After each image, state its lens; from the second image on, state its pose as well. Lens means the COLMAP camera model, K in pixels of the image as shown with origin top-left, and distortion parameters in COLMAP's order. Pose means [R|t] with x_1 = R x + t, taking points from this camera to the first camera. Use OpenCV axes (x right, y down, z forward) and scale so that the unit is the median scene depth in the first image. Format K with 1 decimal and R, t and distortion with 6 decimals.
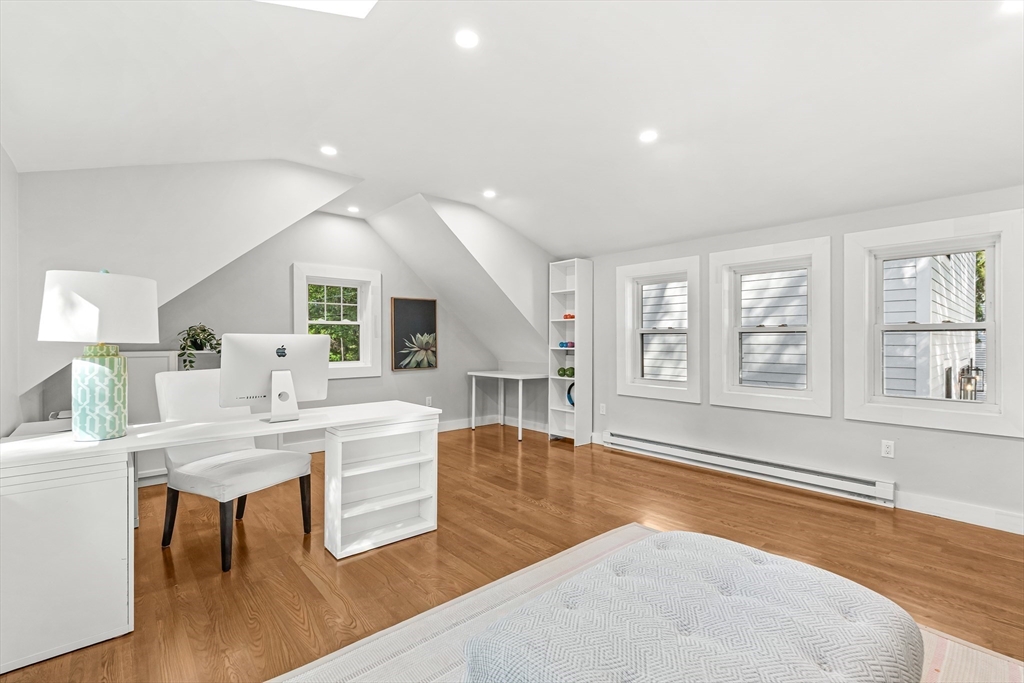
lens RADIAL K [[451.6, 0, 512.3], [0, 451.6, 340.1], [0, 0, 1]] dist [-0.001006, -0.000315]
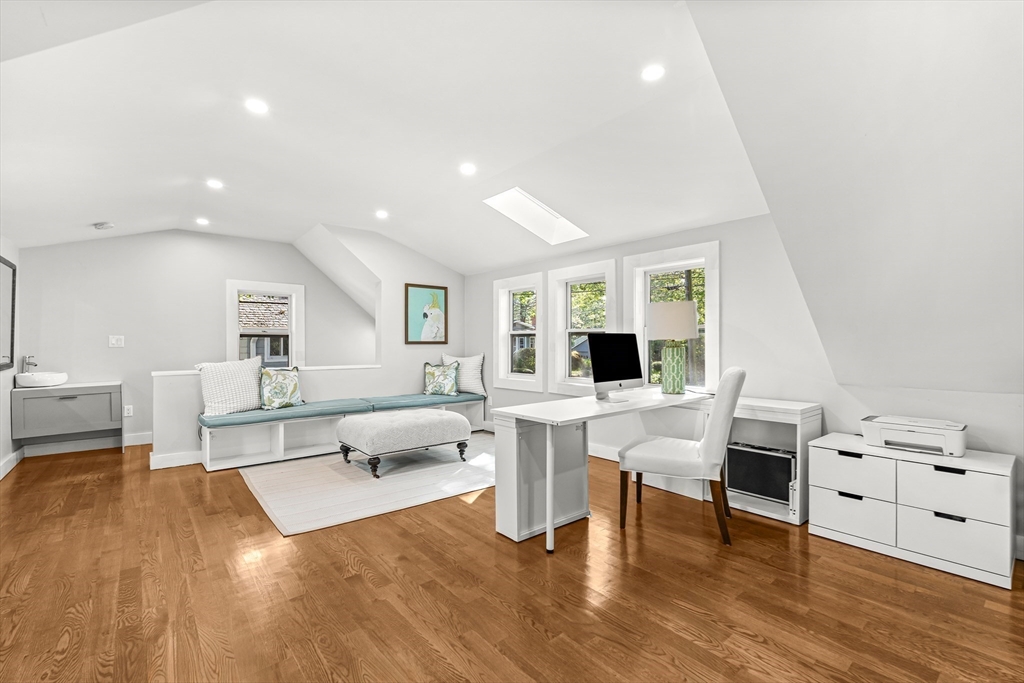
lens RADIAL K [[451.6, 0, 511.4], [0, 451.6, 342.4], [0, 0, 1]] dist [-0.001006, -0.000315]
pose [[-0.999444, 0.003276, 0.033172, -0.217338], [0.003359, 0.999991, 0.002465, 0.006437], [-0.033164, 0.002575, -0.999447, 1.831219]]
